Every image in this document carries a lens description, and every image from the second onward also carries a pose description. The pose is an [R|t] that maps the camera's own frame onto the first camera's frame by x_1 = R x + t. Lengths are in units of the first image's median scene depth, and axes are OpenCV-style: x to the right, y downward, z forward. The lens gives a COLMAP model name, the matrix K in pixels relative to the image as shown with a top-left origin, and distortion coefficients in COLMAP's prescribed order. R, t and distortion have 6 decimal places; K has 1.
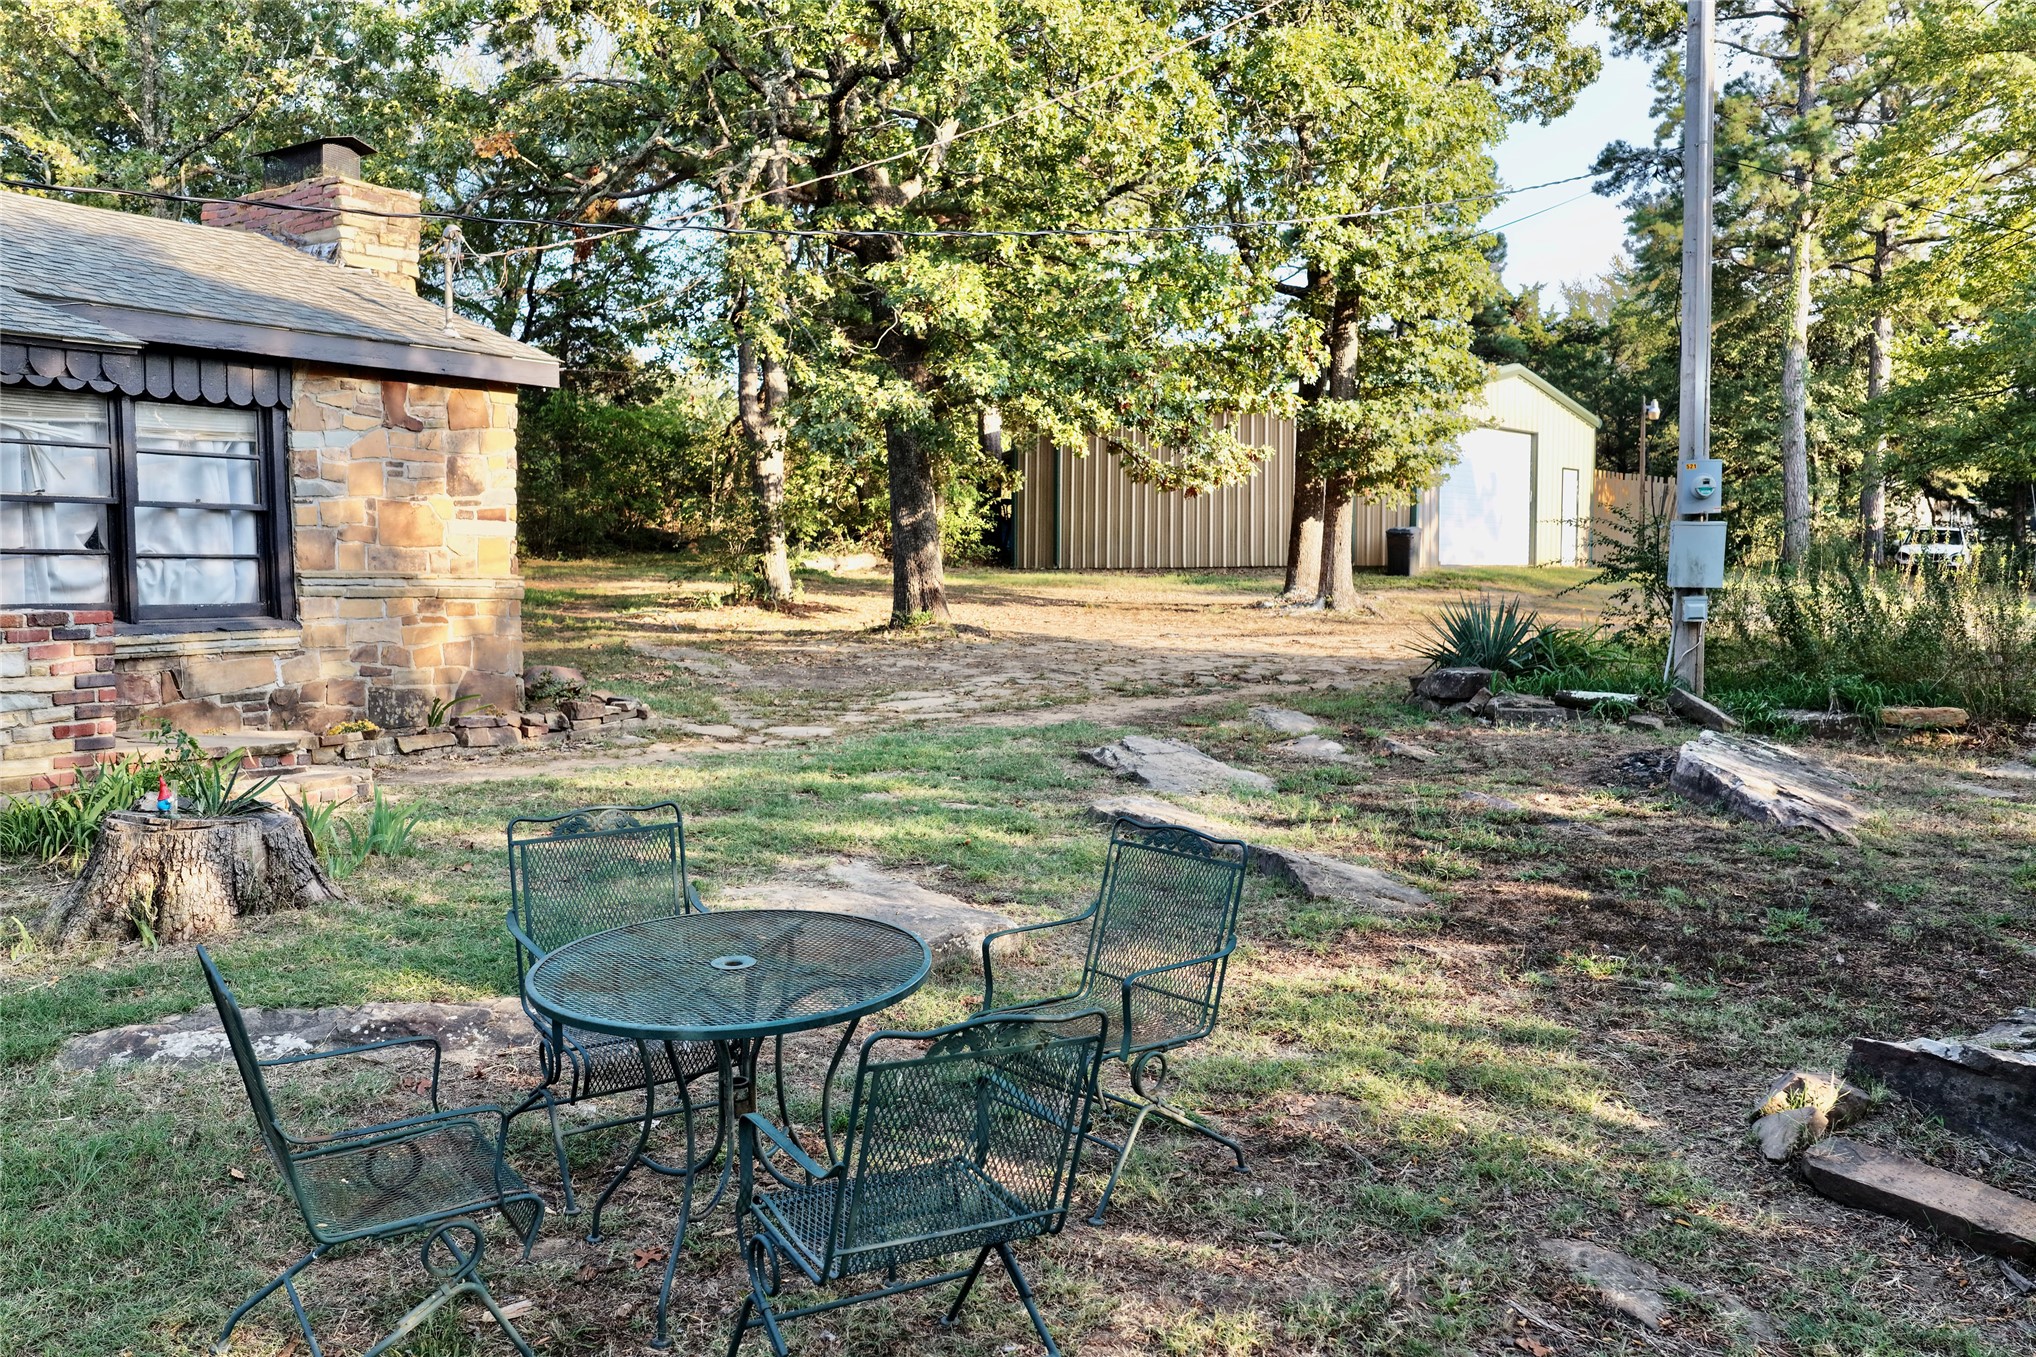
lens RADIAL K [[1672.6, 0, 1018.4], [0, 1672.6, 681.0], [0, 0, 1]] dist [-0.004093, 0.000190]
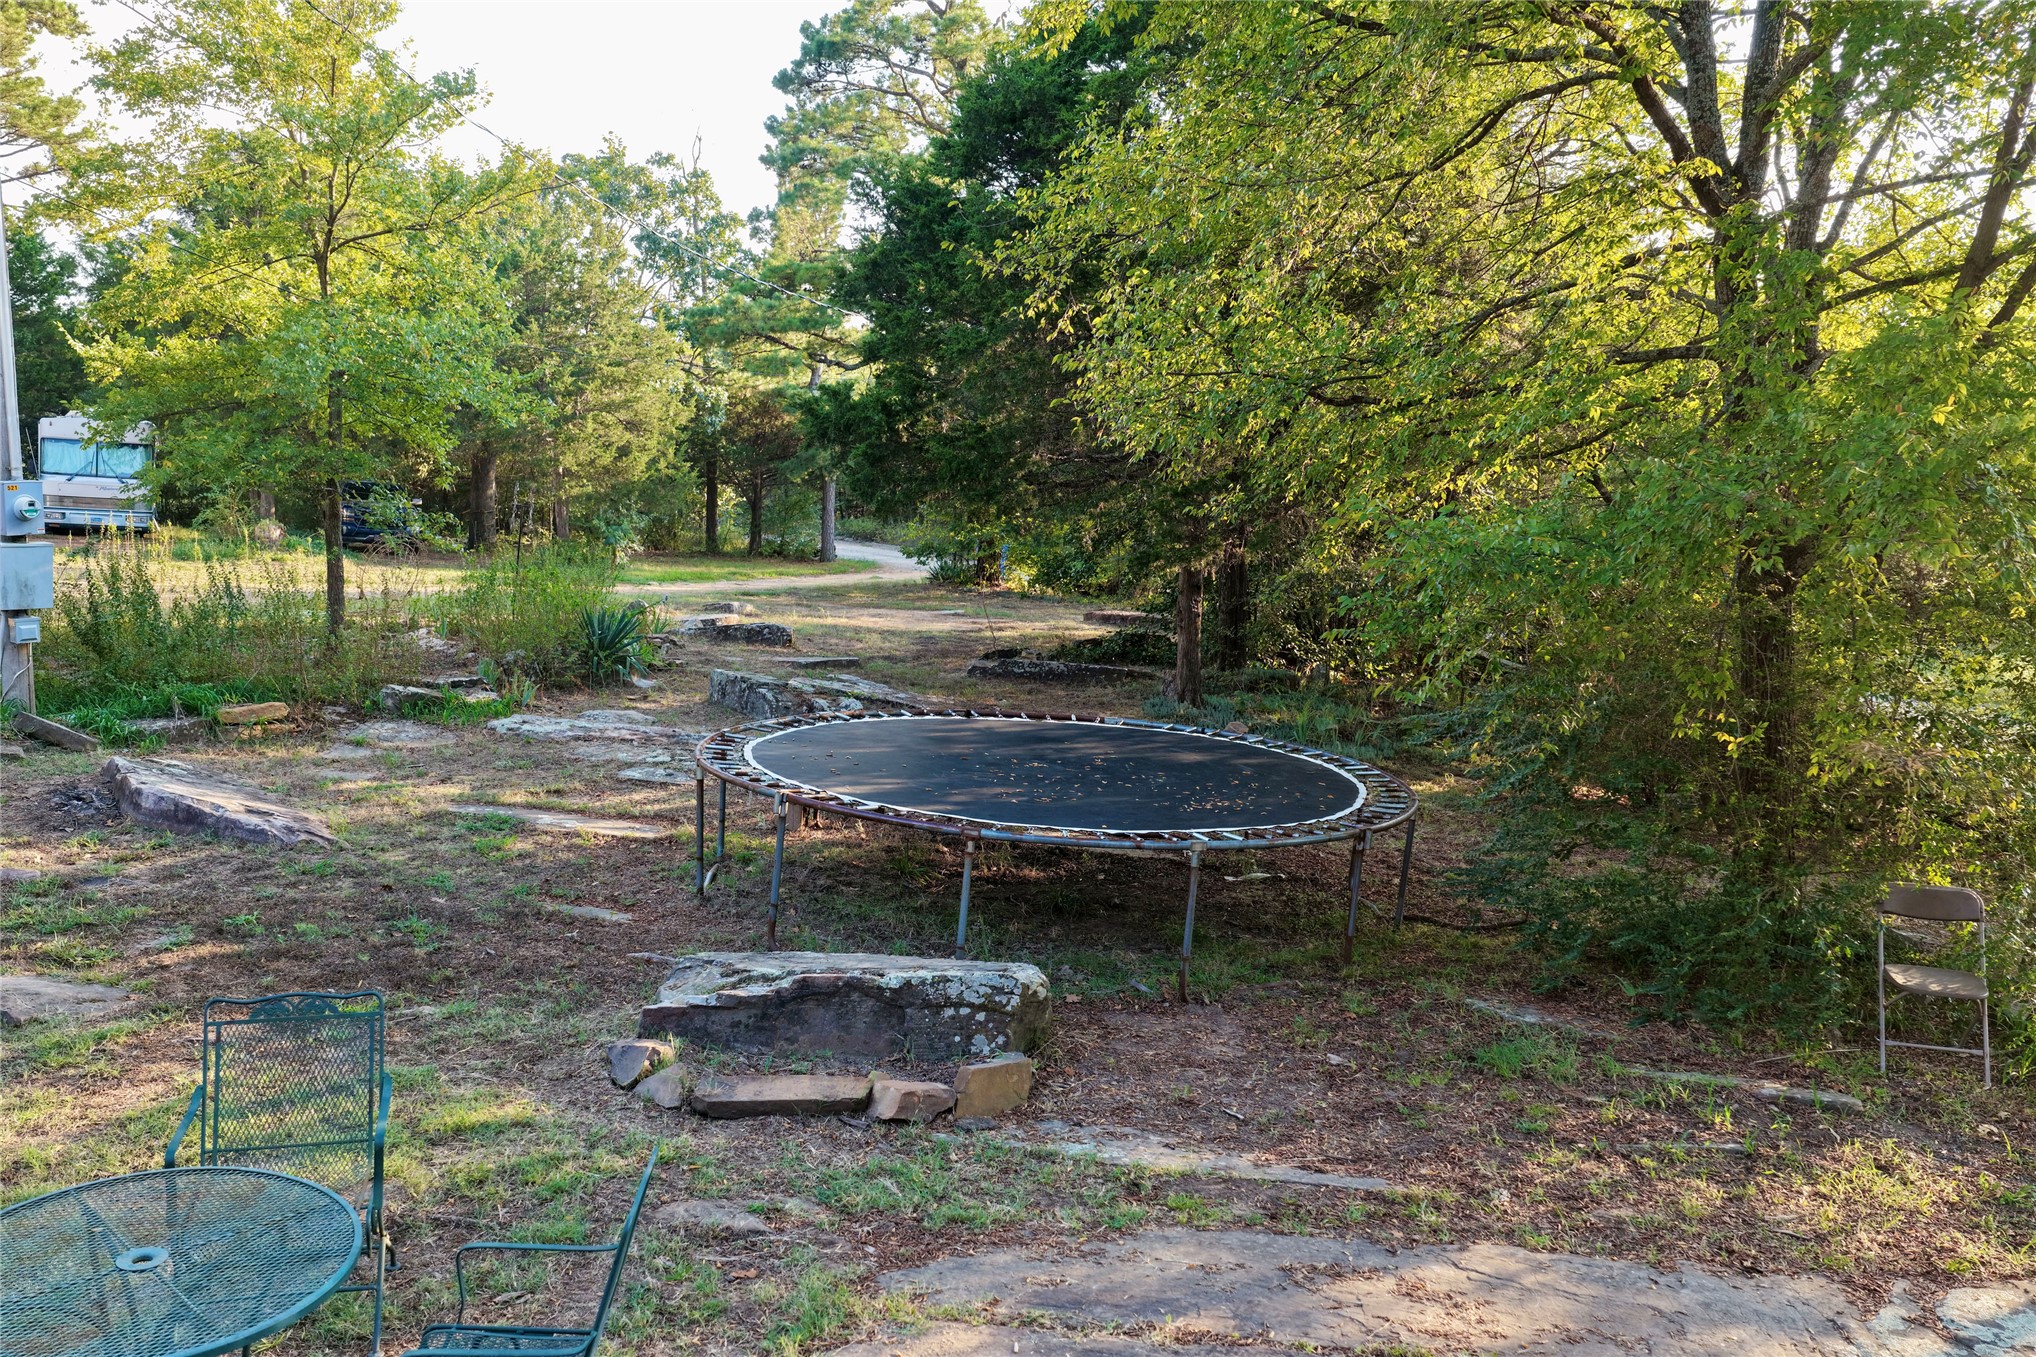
lens RADIAL K [[1672.6, 0, 1017.7], [0, 1672.6, 678.6], [0, 0, 1]] dist [-0.004093, 0.000190]
pose [[0.423515, -0.103707, 0.899933, -0.684710], [0.055368, 0.994532, 0.088552, -0.194218], [-0.904196, 0.012324, 0.426941, 0.105158]]
